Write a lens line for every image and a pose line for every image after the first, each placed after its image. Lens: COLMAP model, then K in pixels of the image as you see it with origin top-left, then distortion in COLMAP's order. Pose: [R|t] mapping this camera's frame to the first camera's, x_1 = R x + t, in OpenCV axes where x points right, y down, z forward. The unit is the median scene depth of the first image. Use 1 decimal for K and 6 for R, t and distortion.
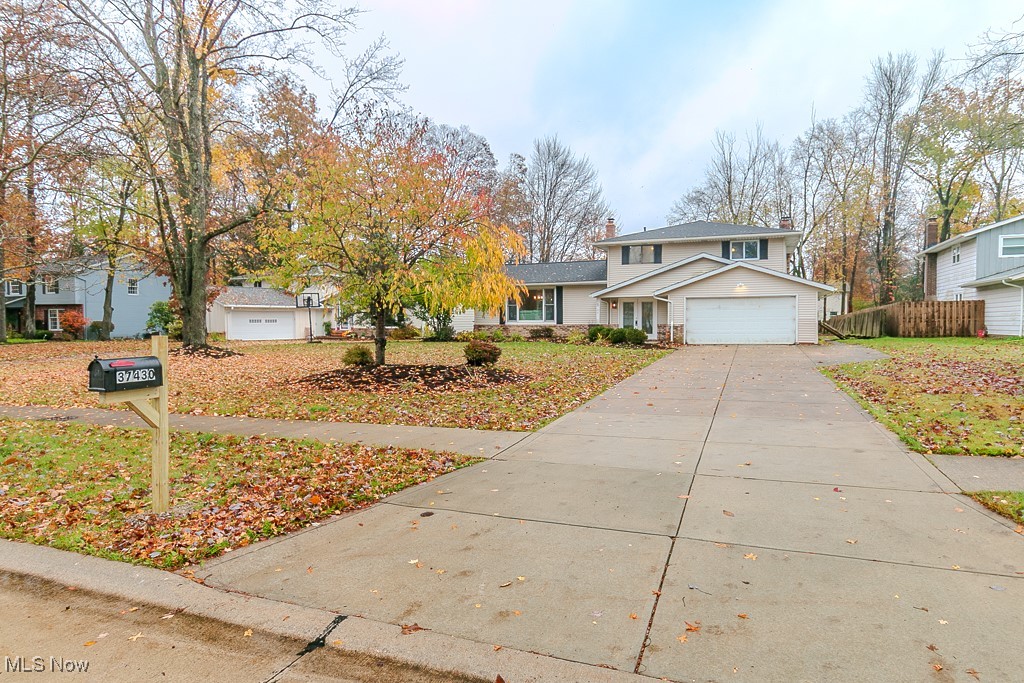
lens RADIAL K [[602.1, 0, 512.0], [0, 602.1, 341.5], [0, 0, 1]] dist [-0.000466, 0.000164]
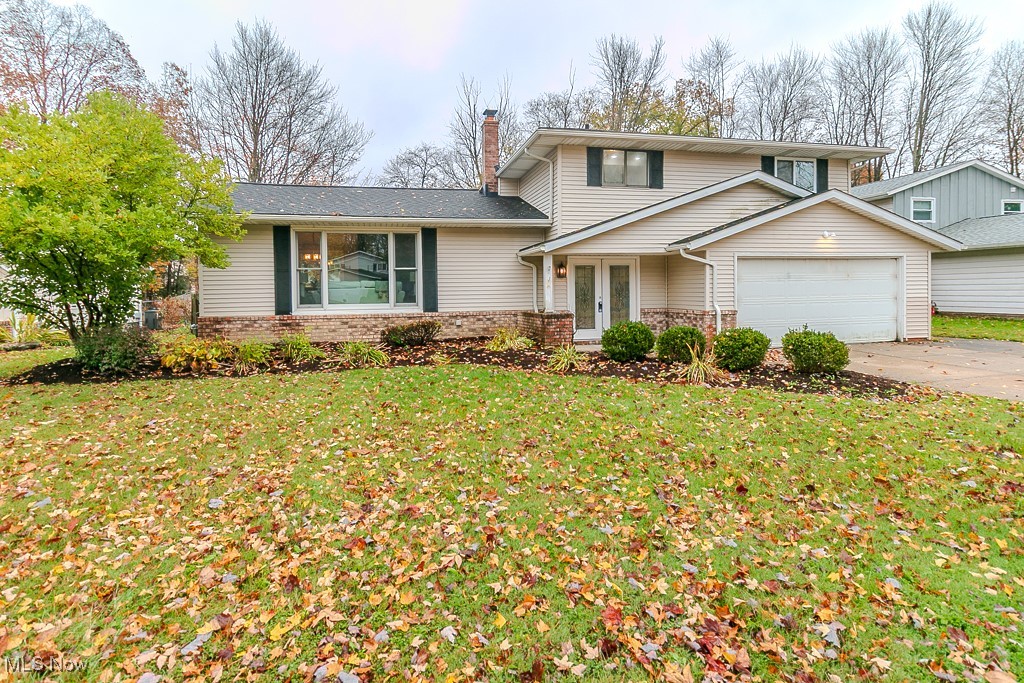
lens RADIAL K [[537.7, 0, 513.3], [0, 537.7, 305.1], [0, 0, 1]] dist [-0.000798, 0.000341]
pose [[0.818174, -0.022117, 0.574545, -0.111681], [0.027582, 0.999619, -0.000797, -0.034687], [-0.574309, 0.016499, 0.818472, 0.687879]]
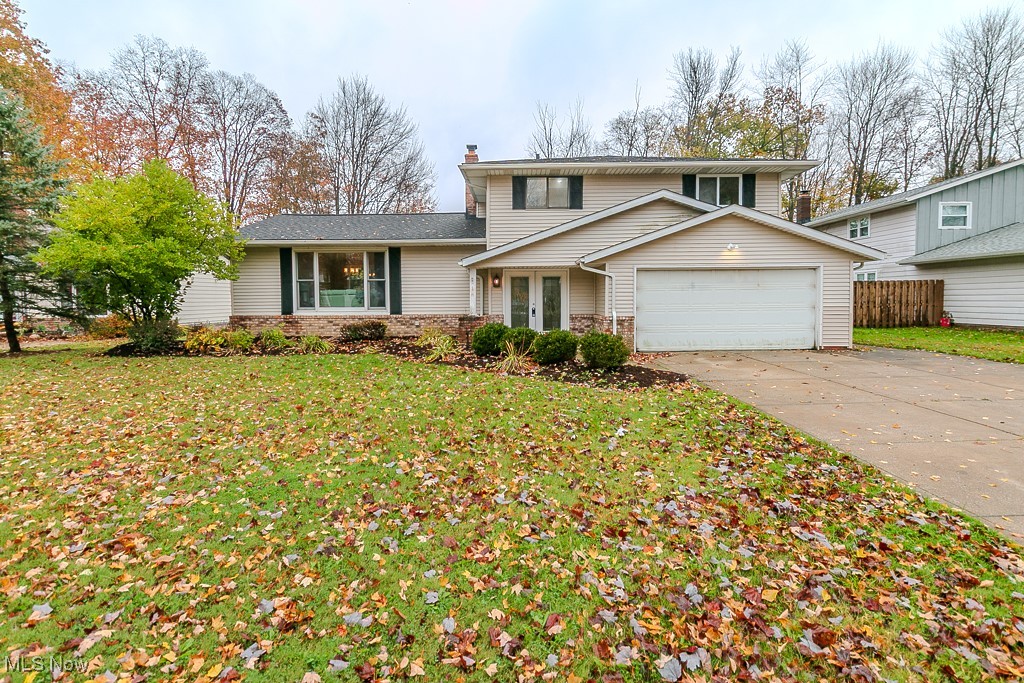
lens RADIAL K [[502.7, 0, 511.2], [0, 502.7, 322.0], [0, 0, 1]] dist [-0.002510, -0.000751]
pose [[0.932433, -0.017651, 0.360911, 0.010034], [0.013868, 0.999818, 0.013068, -0.028579], [-0.361076, -0.007180, 0.932509, 0.562773]]
